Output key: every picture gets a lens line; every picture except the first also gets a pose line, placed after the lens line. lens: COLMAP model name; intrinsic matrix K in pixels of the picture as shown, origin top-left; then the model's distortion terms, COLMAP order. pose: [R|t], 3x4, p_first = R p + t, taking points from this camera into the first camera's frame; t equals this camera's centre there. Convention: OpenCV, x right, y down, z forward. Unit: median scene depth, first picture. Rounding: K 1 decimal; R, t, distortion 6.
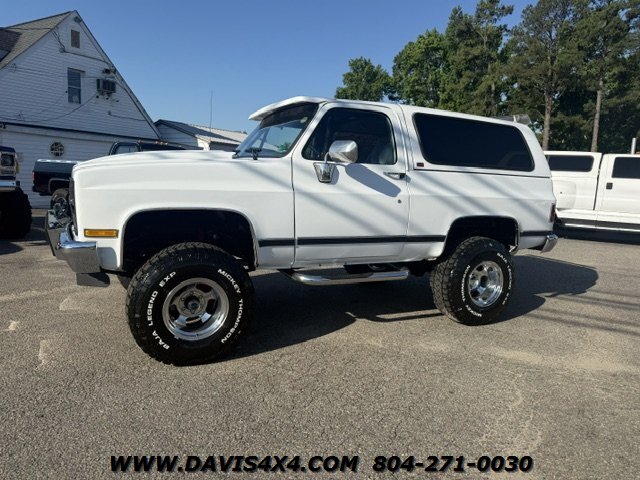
lens RADIAL K [[455.9, 0, 321.7], [0, 455.9, 232.2], [0, 0, 1]] dist [0.028694, -0.036540]
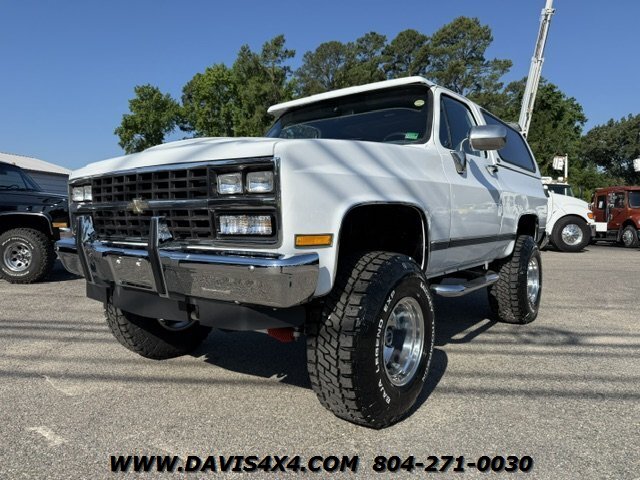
lens RADIAL K [[455.9, 0, 320.1], [0, 455.9, 235.7], [0, 0, 1]] dist [0.028694, -0.036540]
pose [[0.896589, -0.062013, 0.438501, -0.485472], [0.089056, 0.995168, -0.041352, 0.014695], [-0.433818, 0.076127, 0.897779, 0.271868]]
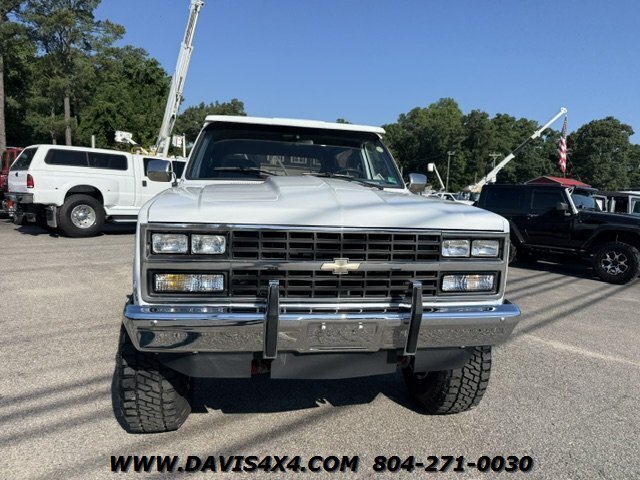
lens RADIAL K [[455.9, 0, 321.2], [0, 455.9, 237.5], [0, 0, 1]] dist [0.028694, -0.036540]
pose [[0.277150, -0.128100, 0.952249, -0.890710], [0.085515, 0.990428, 0.108347, -0.138827], [-0.957014, 0.051403, 0.285451, 0.688838]]
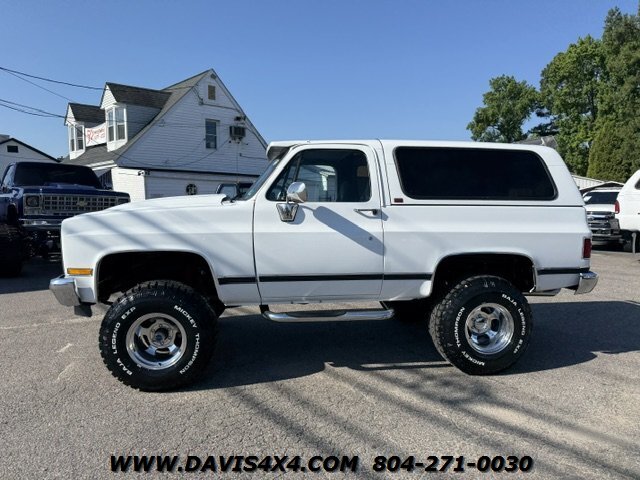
lens RADIAL K [[455.9, 0, 326.4], [0, 455.9, 233.0], [0, 0, 1]] dist [0.028694, -0.036540]
pose [[0.953191, -0.015188, -0.301988, 0.314473], [-0.001912, 0.998415, -0.056251, -0.021246], [0.302364, 0.054195, 0.951651, 0.038127]]
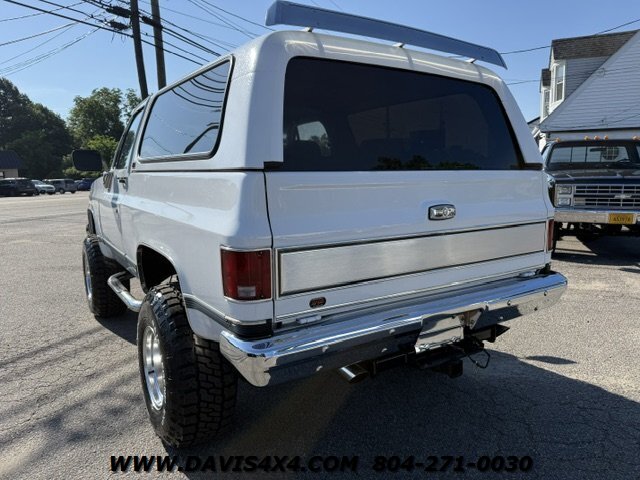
lens RADIAL K [[455.9, 0, 324.7], [0, 455.9, 234.2], [0, 0, 1]] dist [0.028694, -0.036540]
pose [[0.123979, 0.089250, -0.988263, 0.897462], [-0.098215, 0.992160, 0.077281, -0.111062], [0.987412, 0.087481, 0.131773, 1.085664]]
